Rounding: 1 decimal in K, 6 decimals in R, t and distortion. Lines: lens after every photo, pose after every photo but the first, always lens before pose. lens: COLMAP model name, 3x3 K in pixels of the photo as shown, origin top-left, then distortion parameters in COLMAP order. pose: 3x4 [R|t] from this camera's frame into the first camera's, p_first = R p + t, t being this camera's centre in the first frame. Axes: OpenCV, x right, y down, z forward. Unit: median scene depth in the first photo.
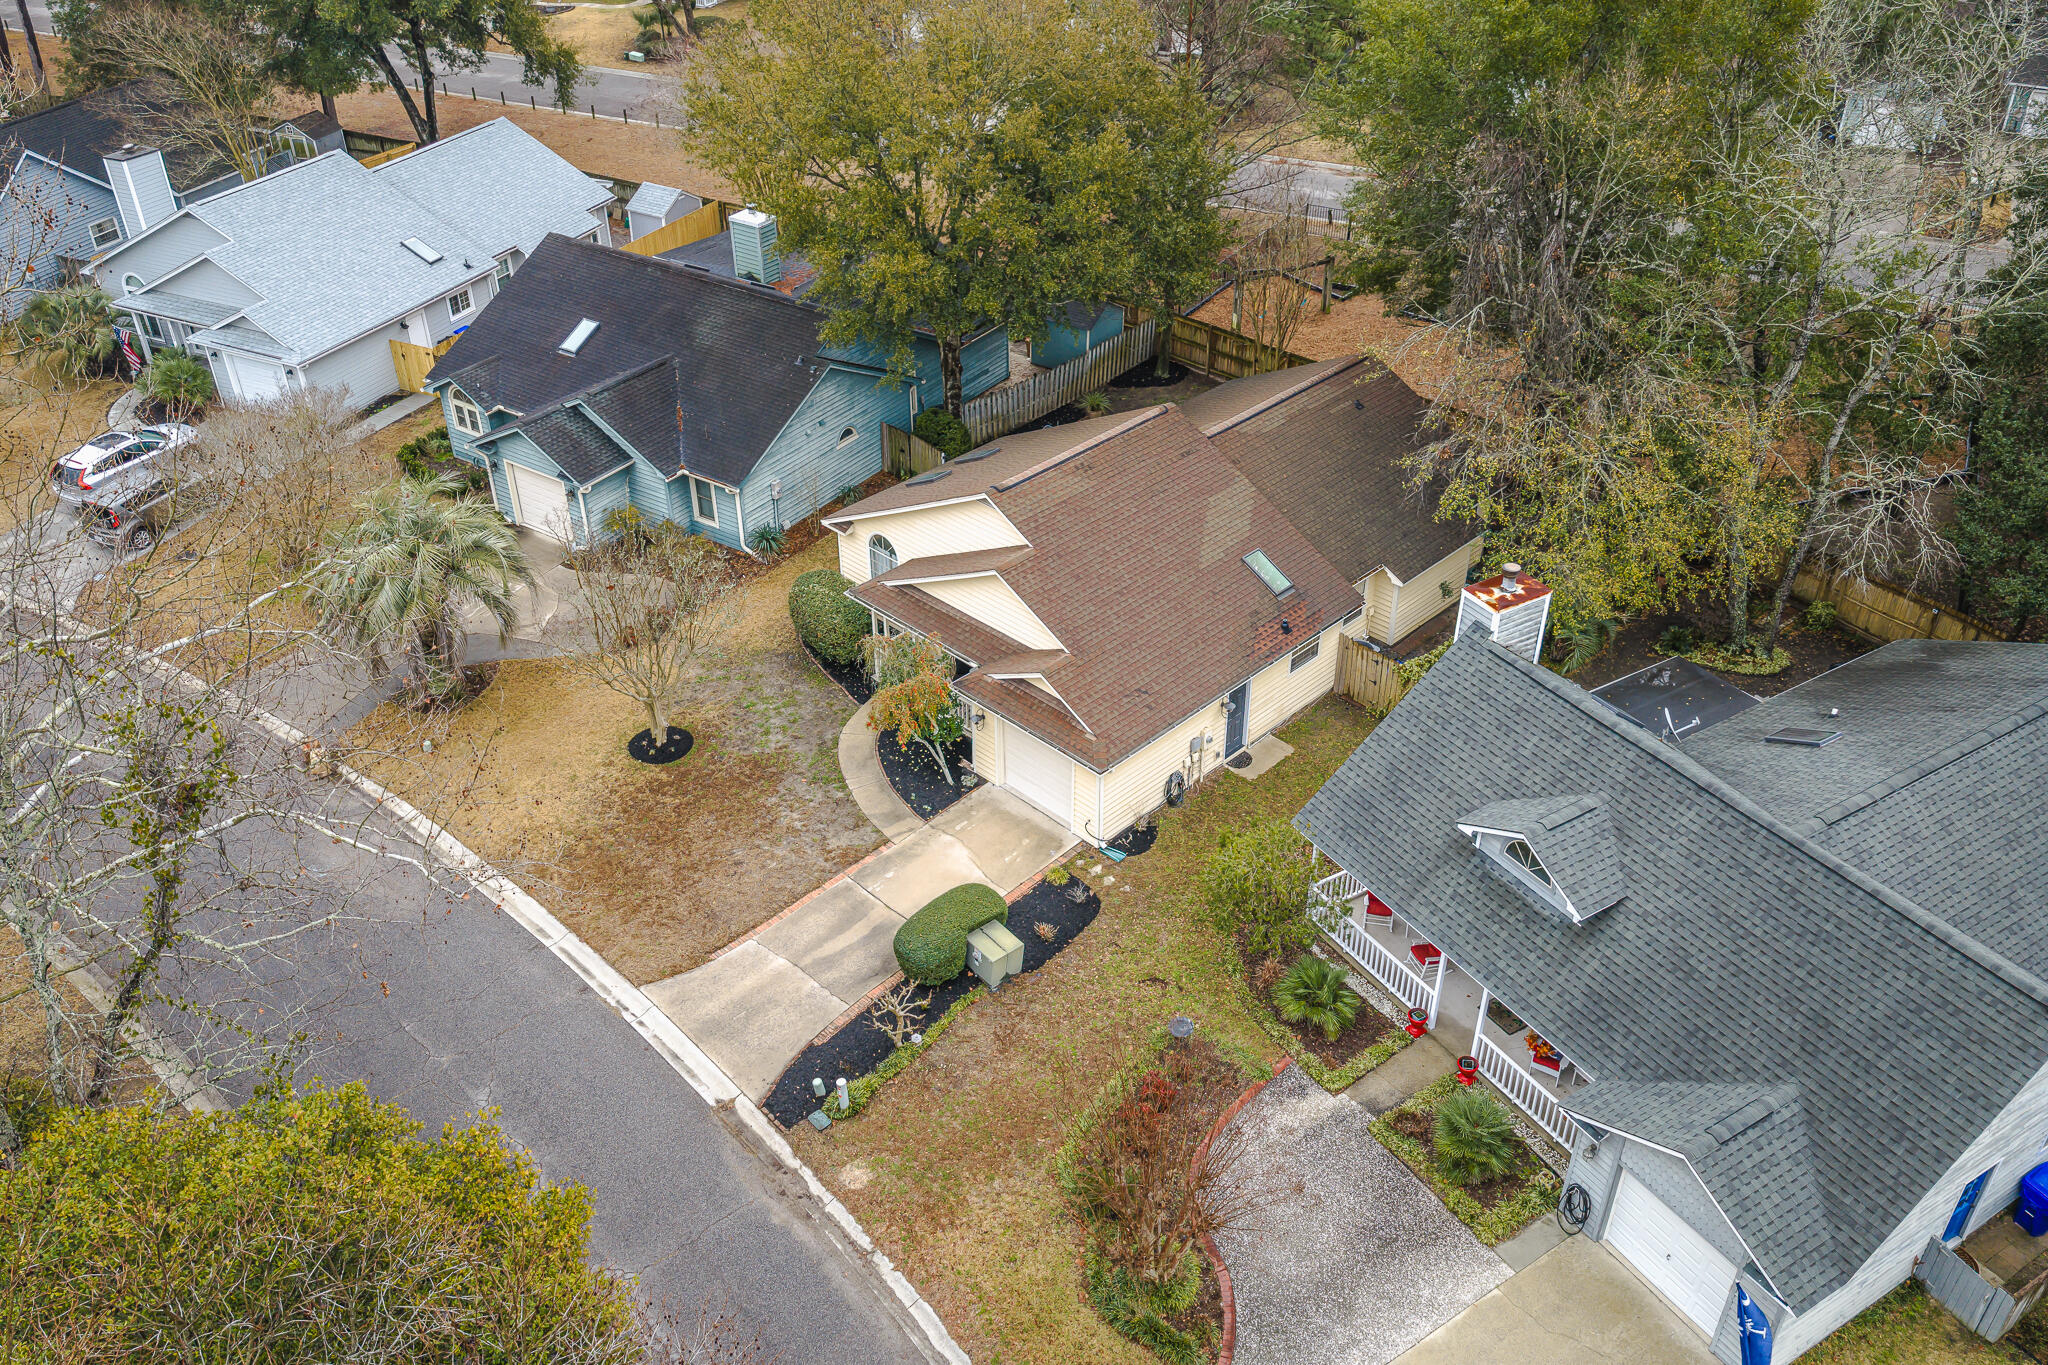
lens RADIAL K [[1627.0, 0, 1024.0], [0, 1627.0, 682.5], [0, 0, 1]] dist [-0.005889, -0.002053]
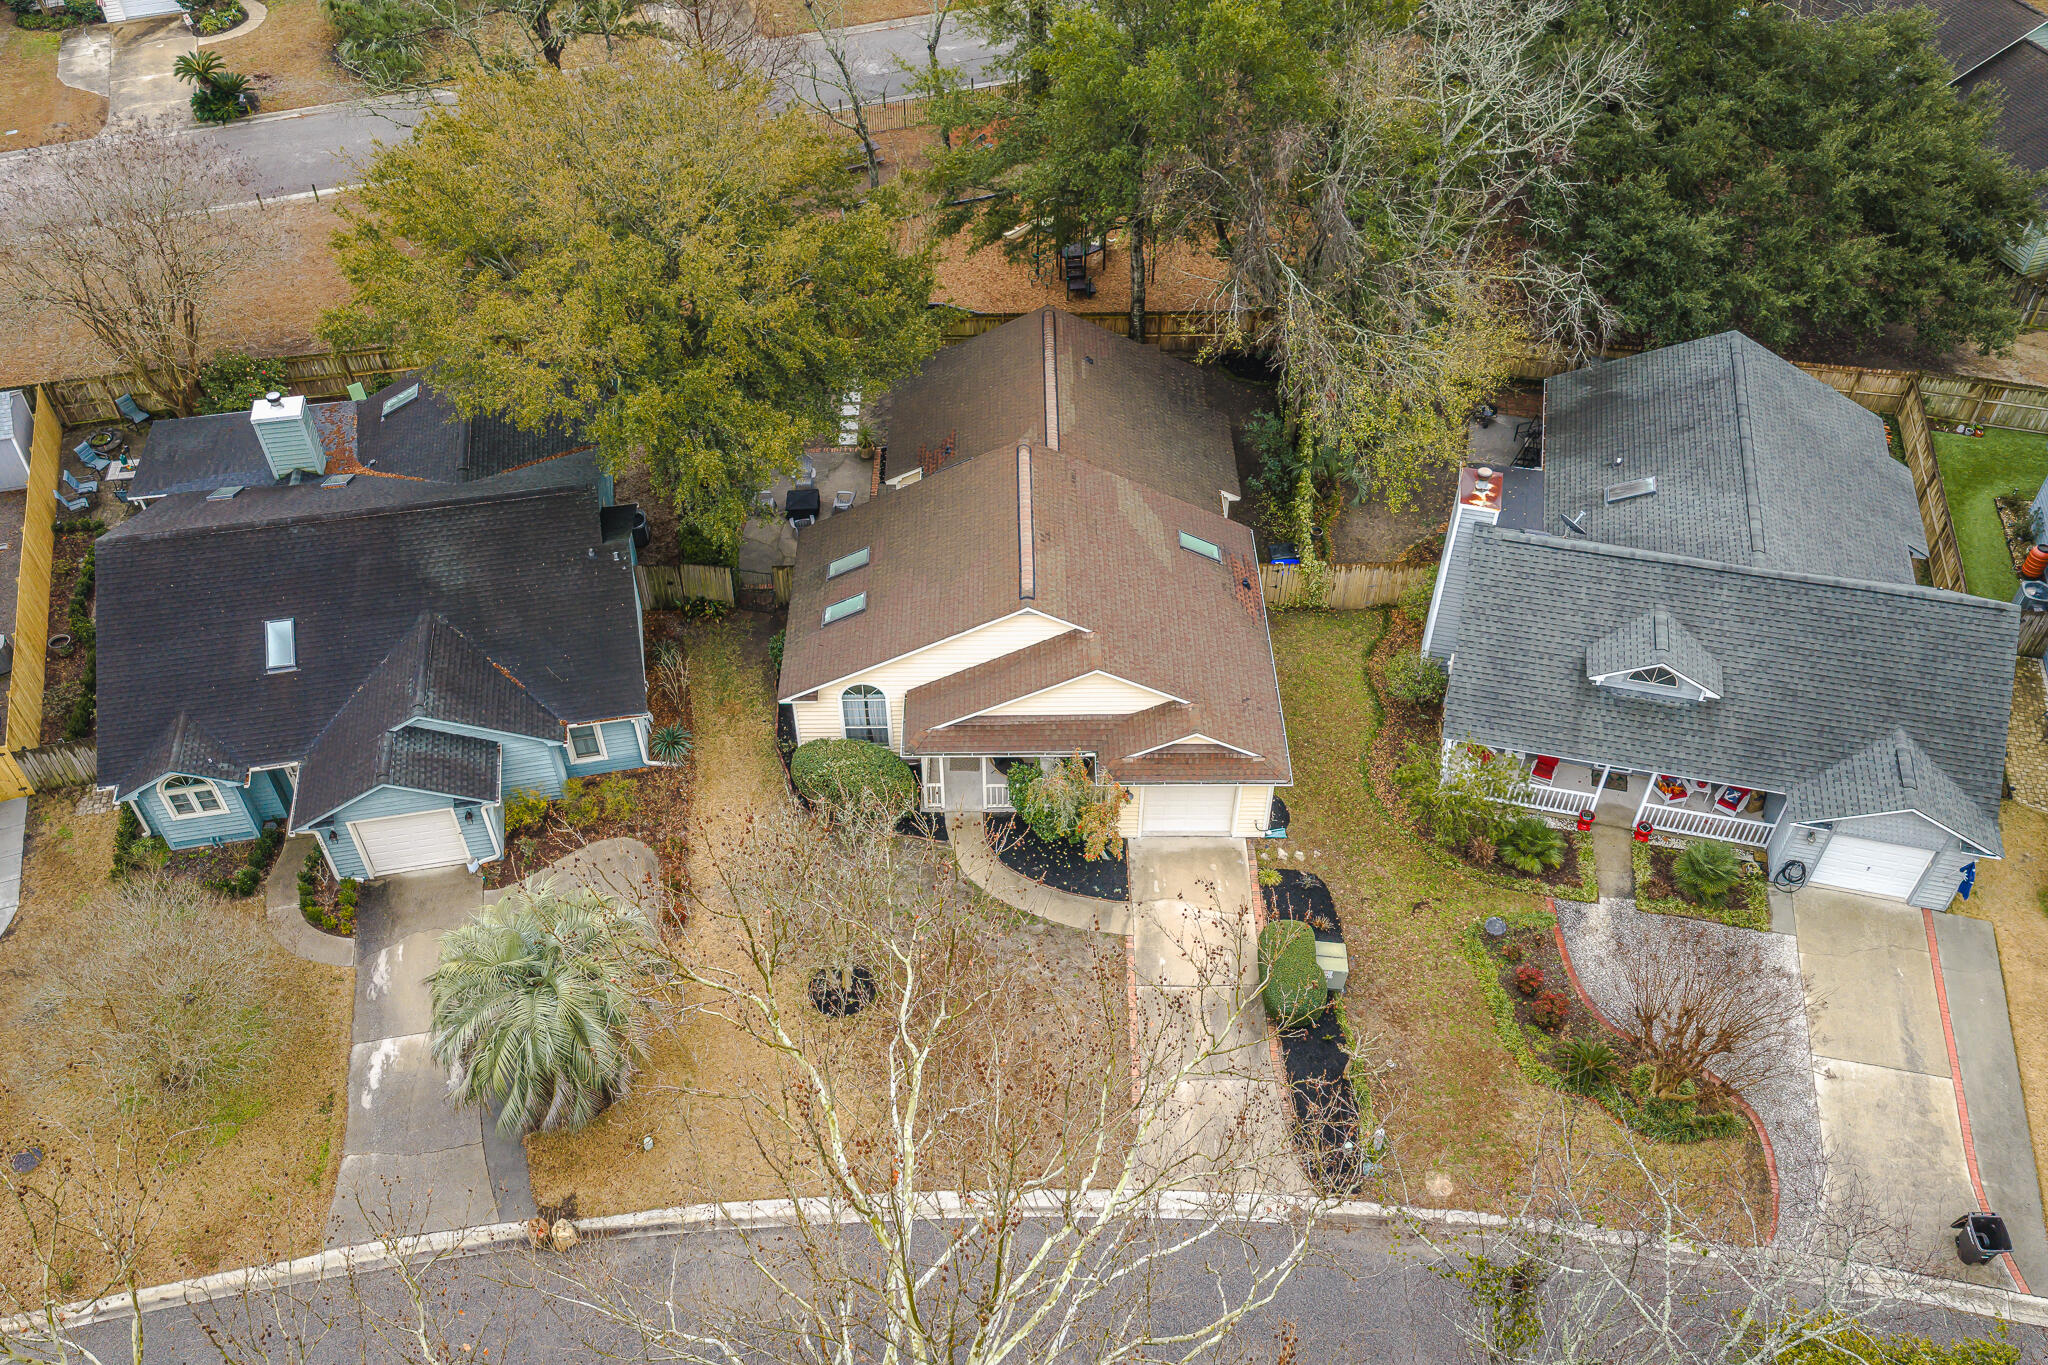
lens RADIAL K [[1635.3, 0, 1024.0], [0, 1635.3, 682.5], [0, 0, 1]] dist [0.008172, 0.002272]
pose [[0.714795, -0.500628, 0.488302, -0.620175], [0.406448, 0.865598, 0.292473, -0.422943], [-0.569094, -0.010589, 0.822204, 0.156962]]
